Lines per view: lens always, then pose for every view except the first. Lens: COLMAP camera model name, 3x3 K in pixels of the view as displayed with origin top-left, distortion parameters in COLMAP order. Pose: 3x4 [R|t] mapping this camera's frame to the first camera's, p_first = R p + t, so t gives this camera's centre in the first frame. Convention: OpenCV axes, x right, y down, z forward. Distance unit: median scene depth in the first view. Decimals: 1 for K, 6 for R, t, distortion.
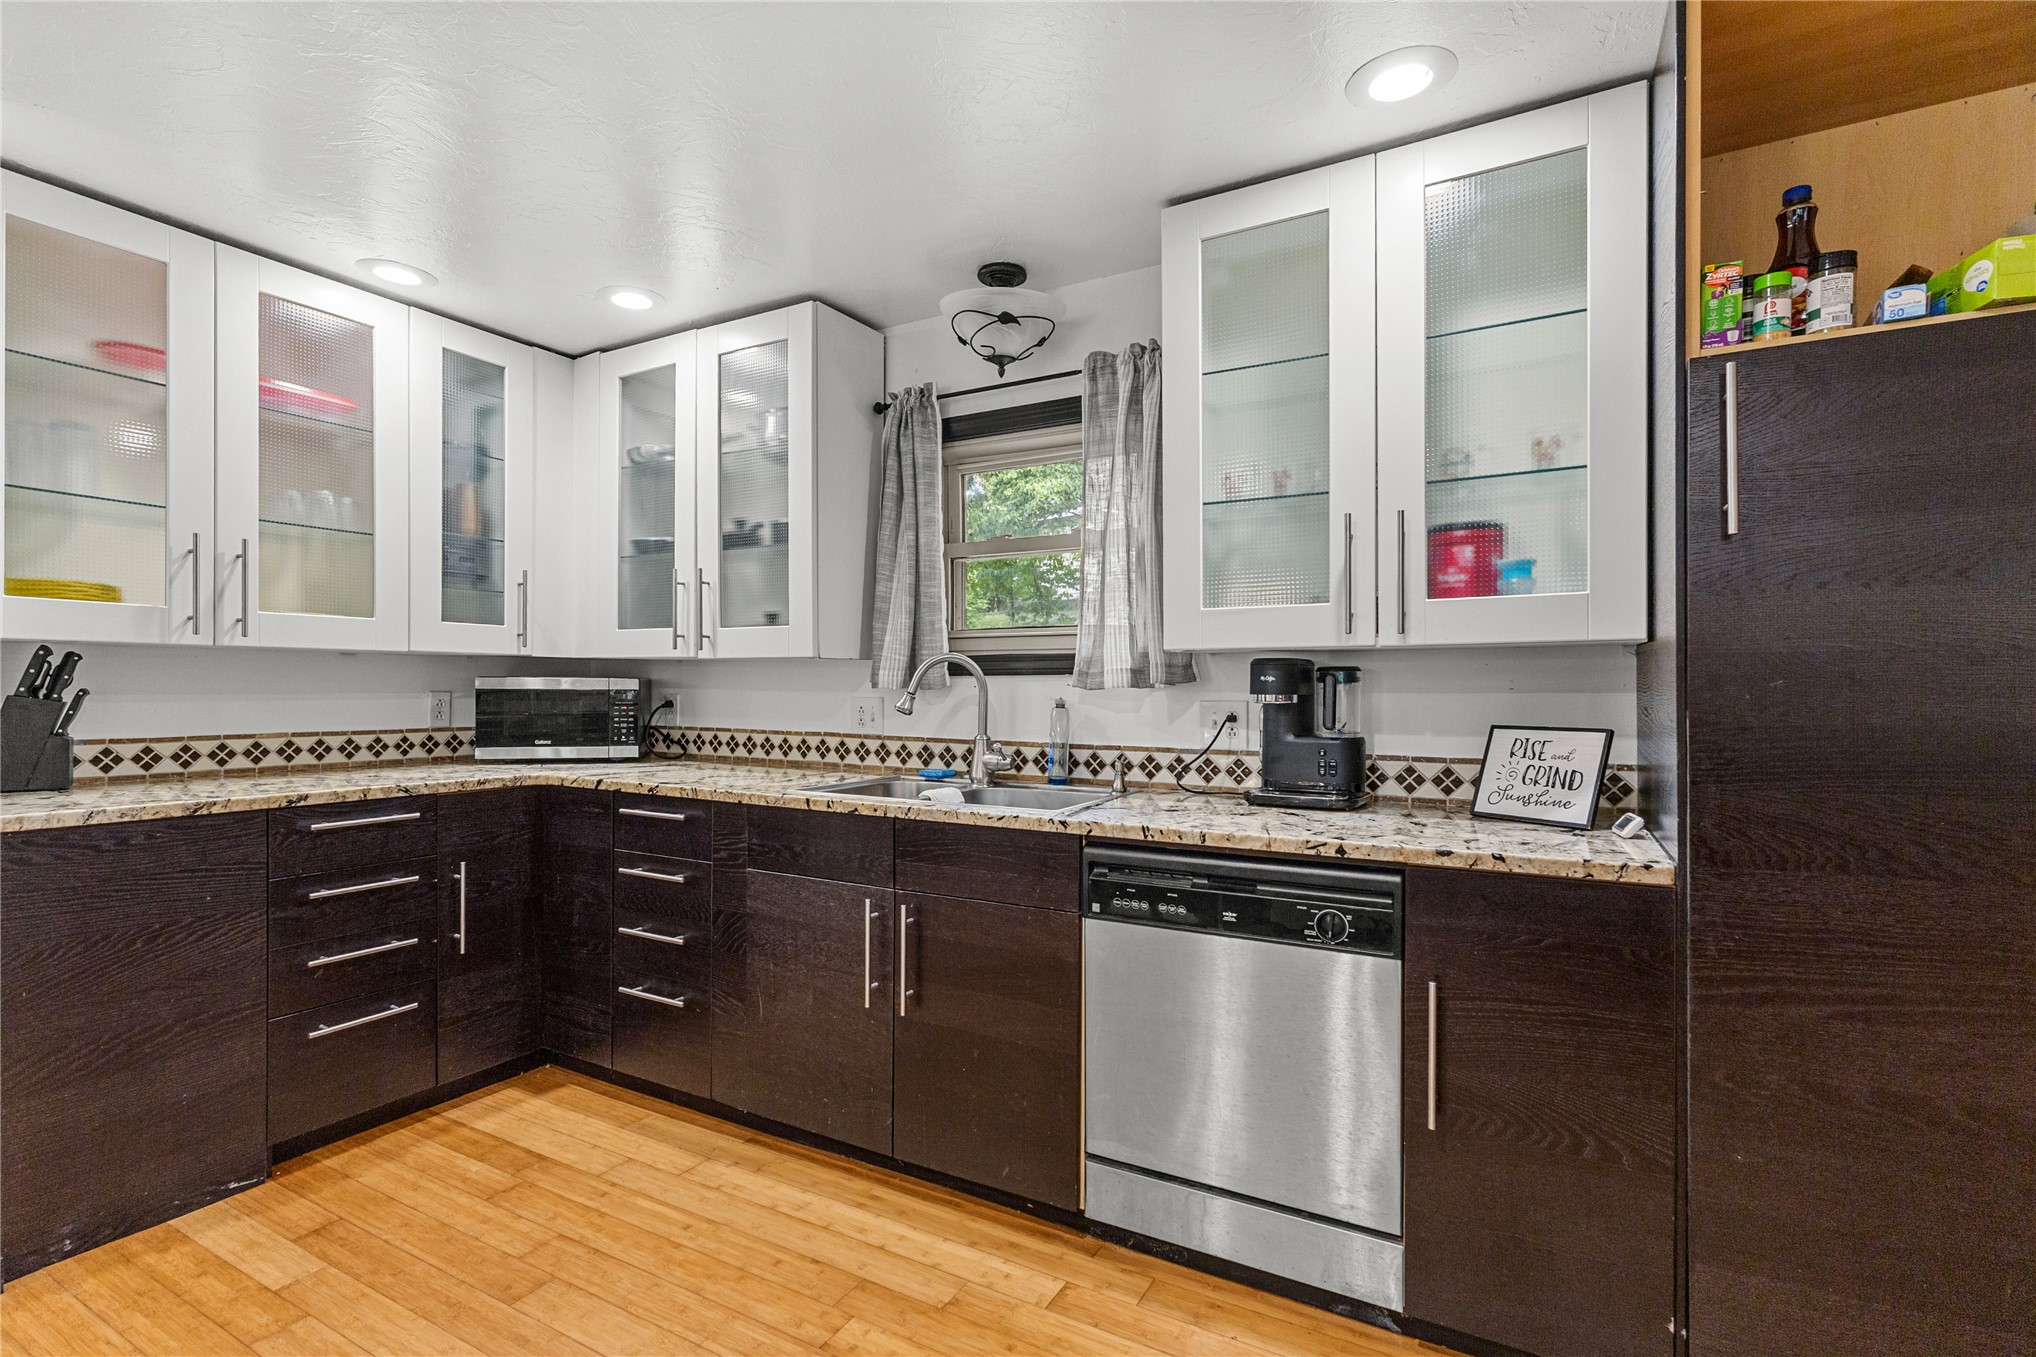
lens RADIAL K [[944.2, 0, 1012.8], [0, 944.2, 697.3], [0, 0, 1]] dist [0.002621, 0.001293]
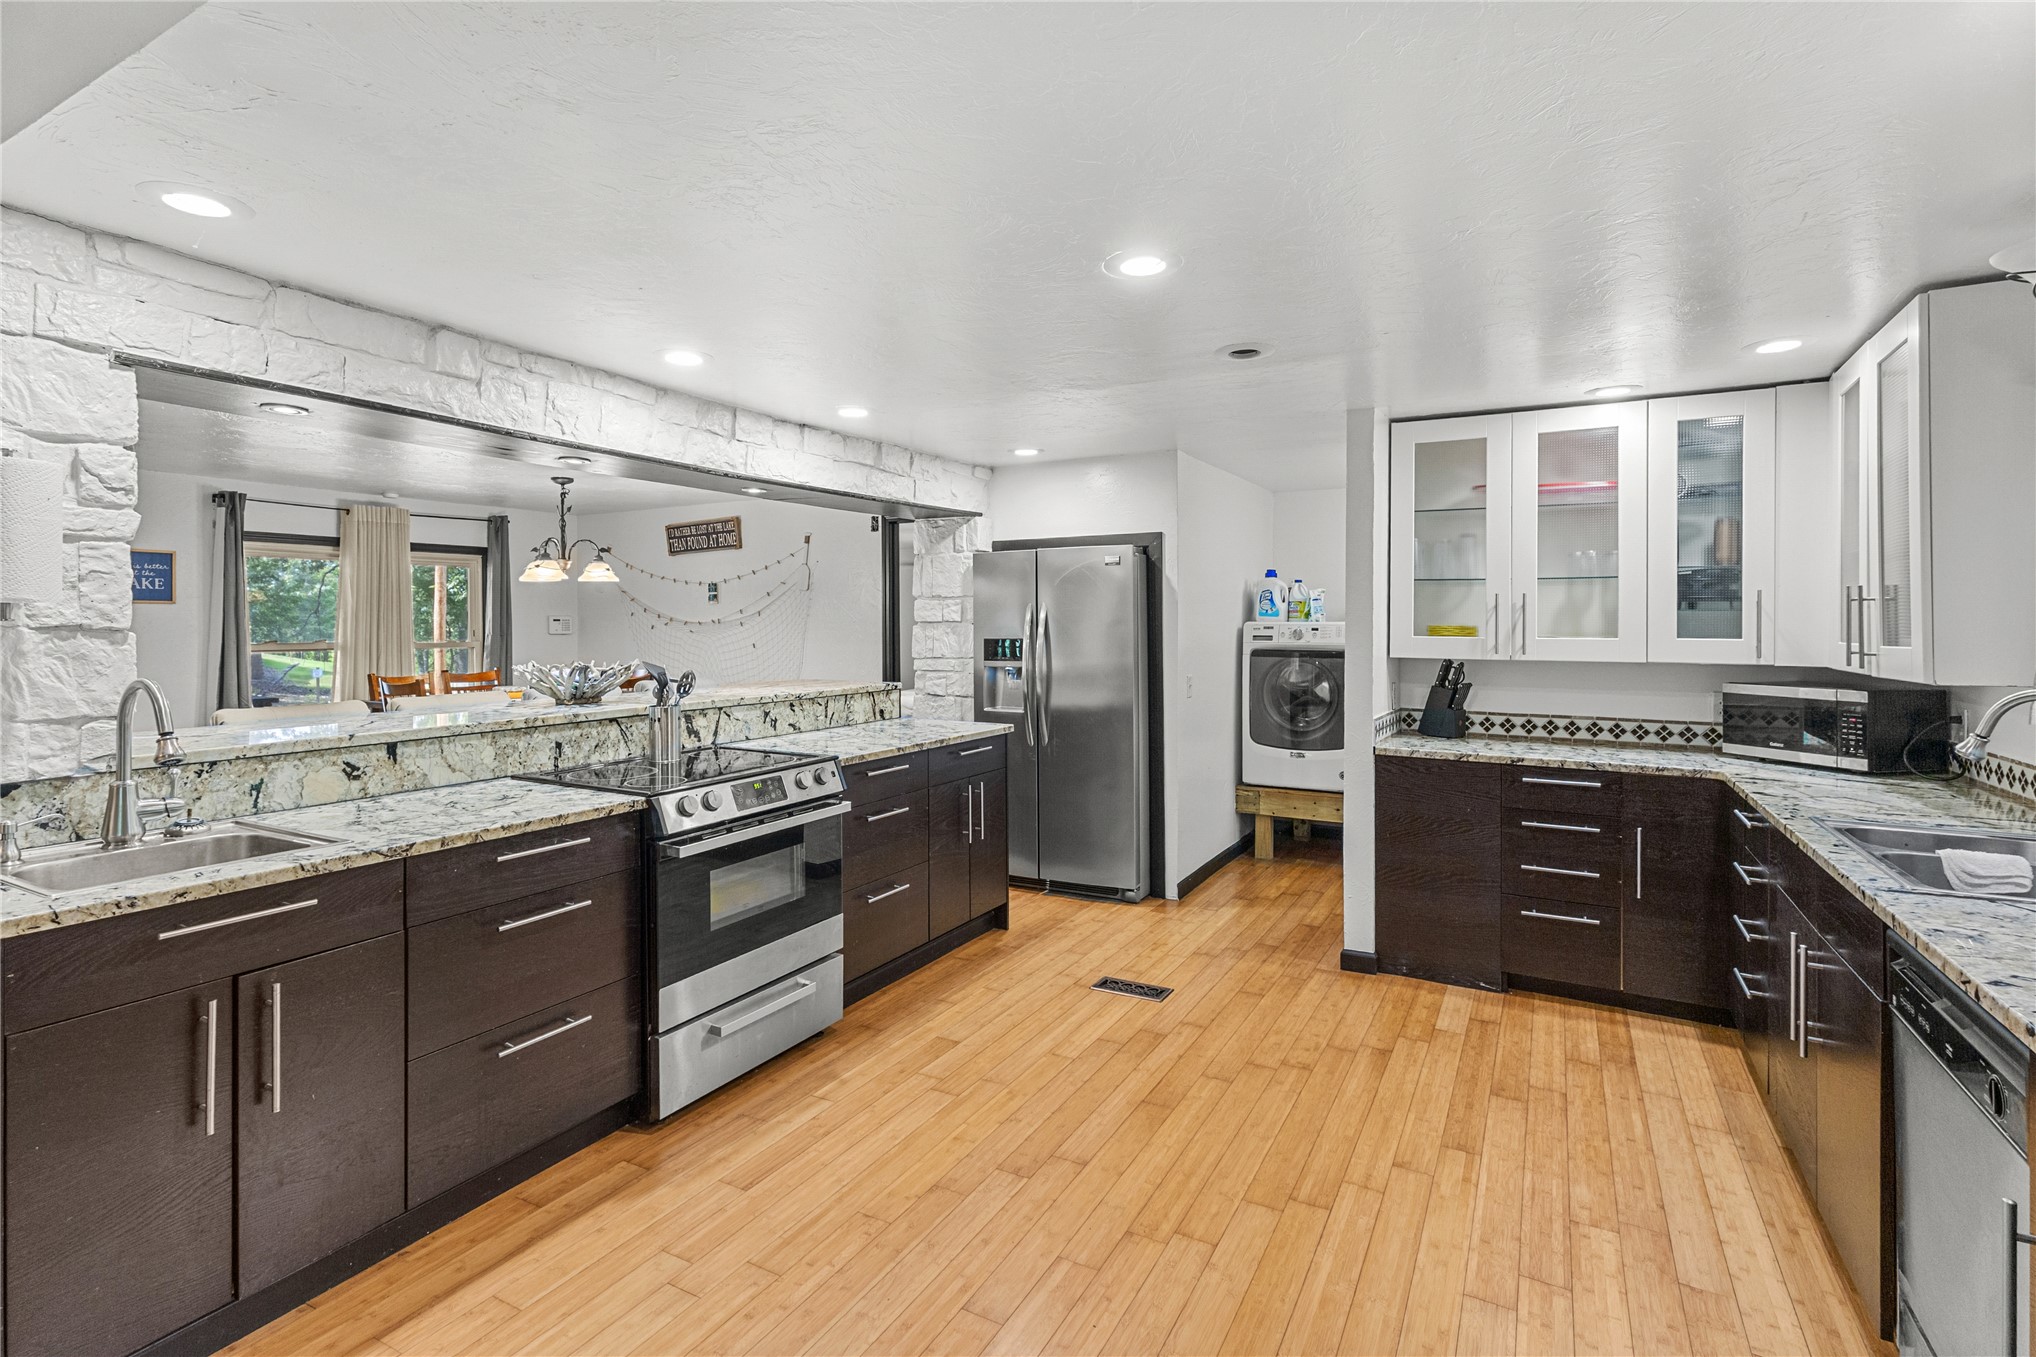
lens RADIAL K [[961.8, 0, 1015.3], [0, 961.8, 644.3], [0, 0, 1]] dist [-0.002084, 0.015639]
pose [[0.000543, 0.009141, -0.999958, 0.764938], [-0.019494, 0.999768, 0.009129, -0.075887], [0.999810, 0.019488, 0.000721, 0.138817]]
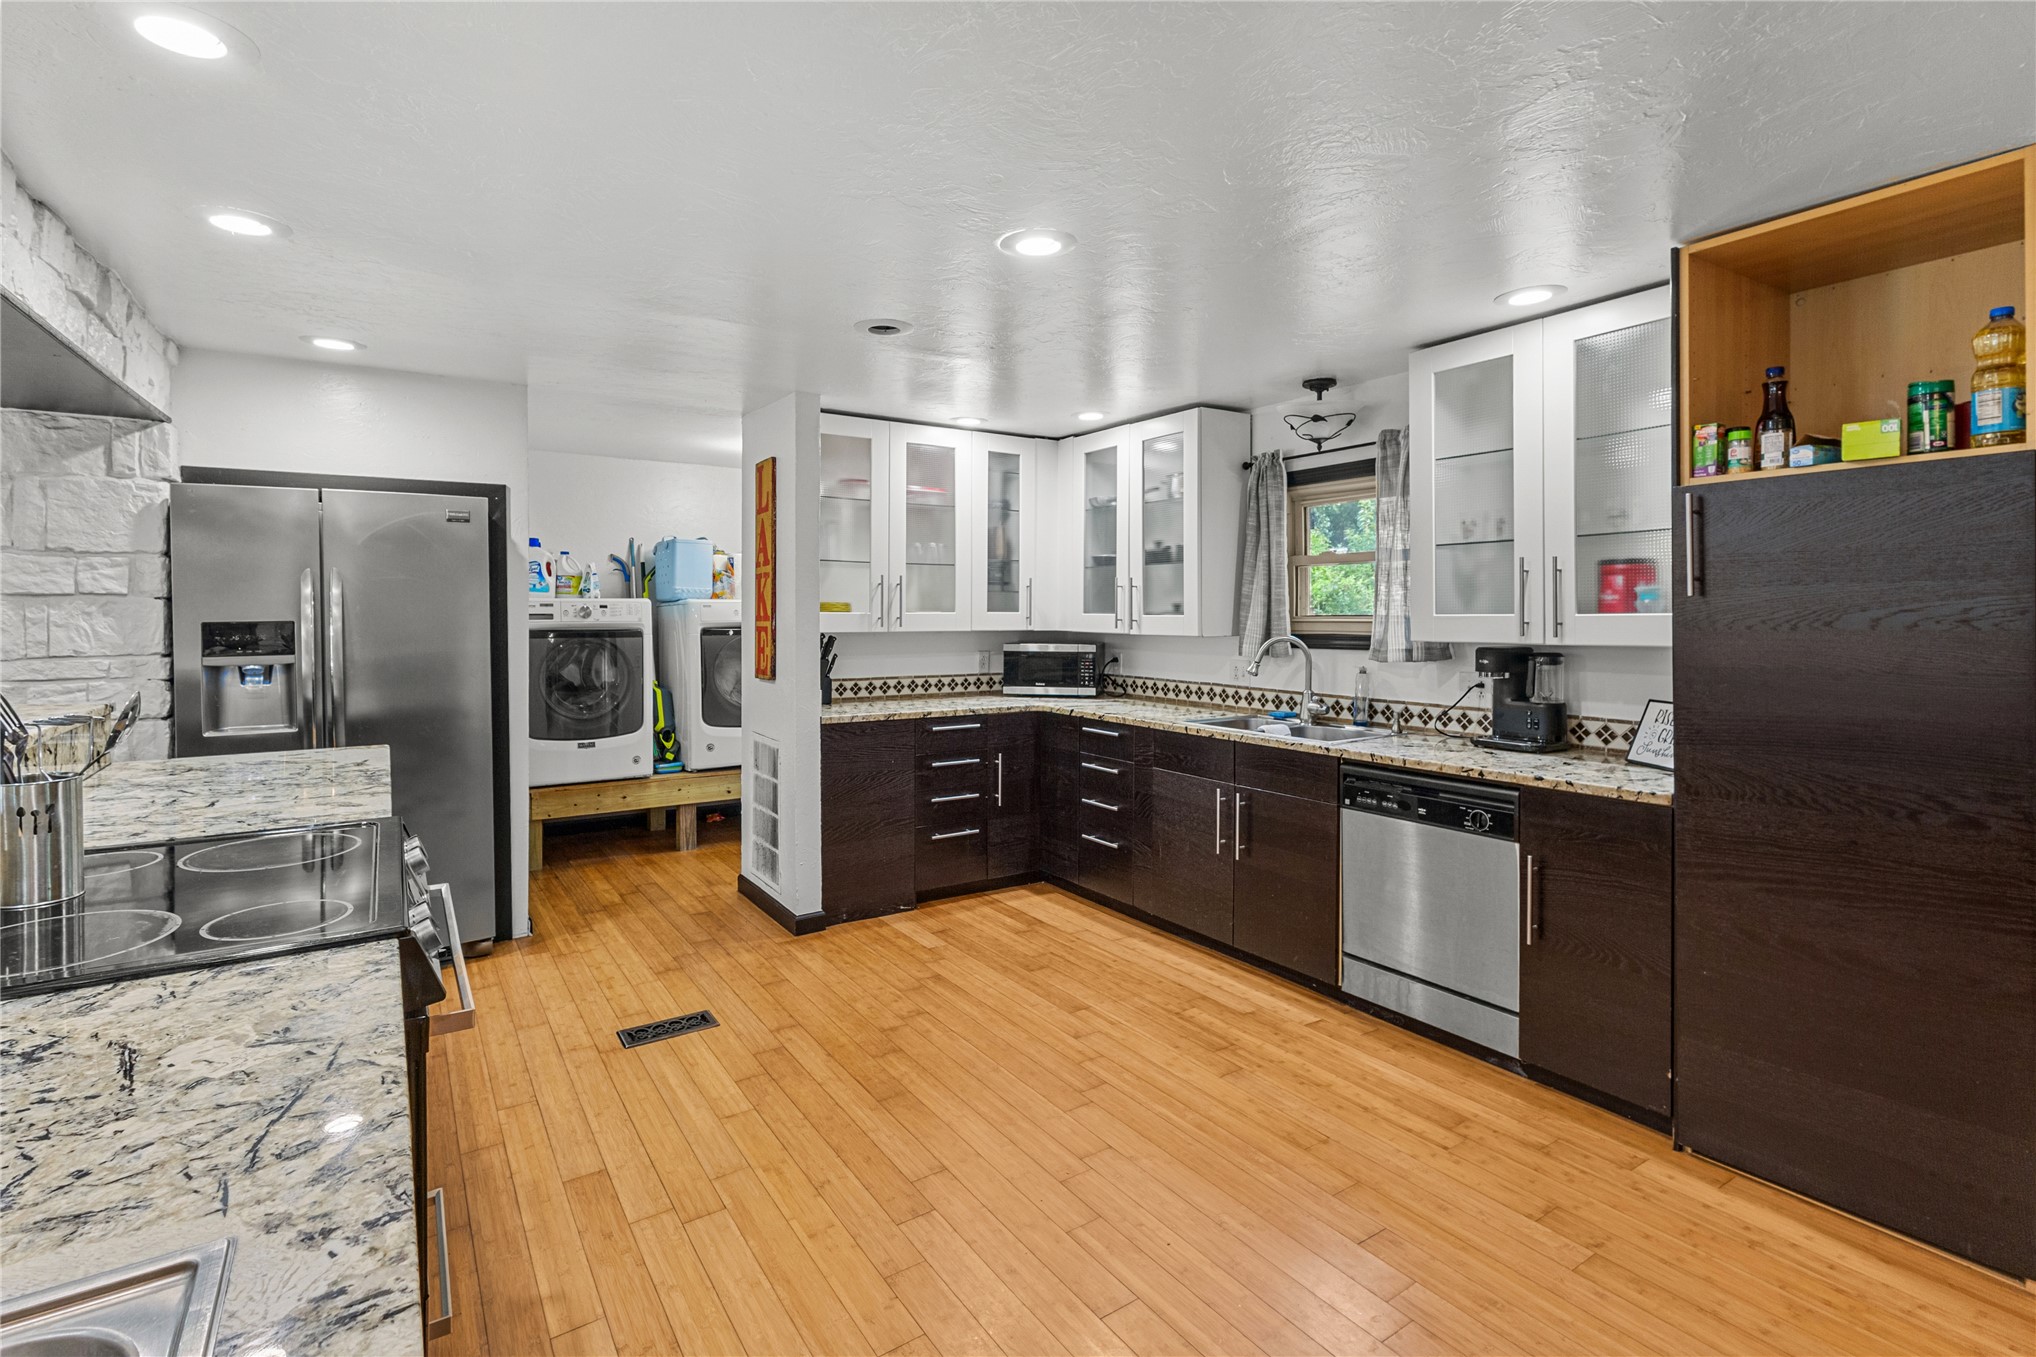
lens RADIAL K [[961.8, 0, 1015.3], [0, 961.8, 644.3], [0, 0, 1]] dist [-0.002084, 0.015639]
pose [[0.888497, 0.010301, -0.458766, 0.264287], [-0.001212, 0.999797, 0.020103, -0.065344], [0.458880, -0.017305, 0.888330, -0.579935]]
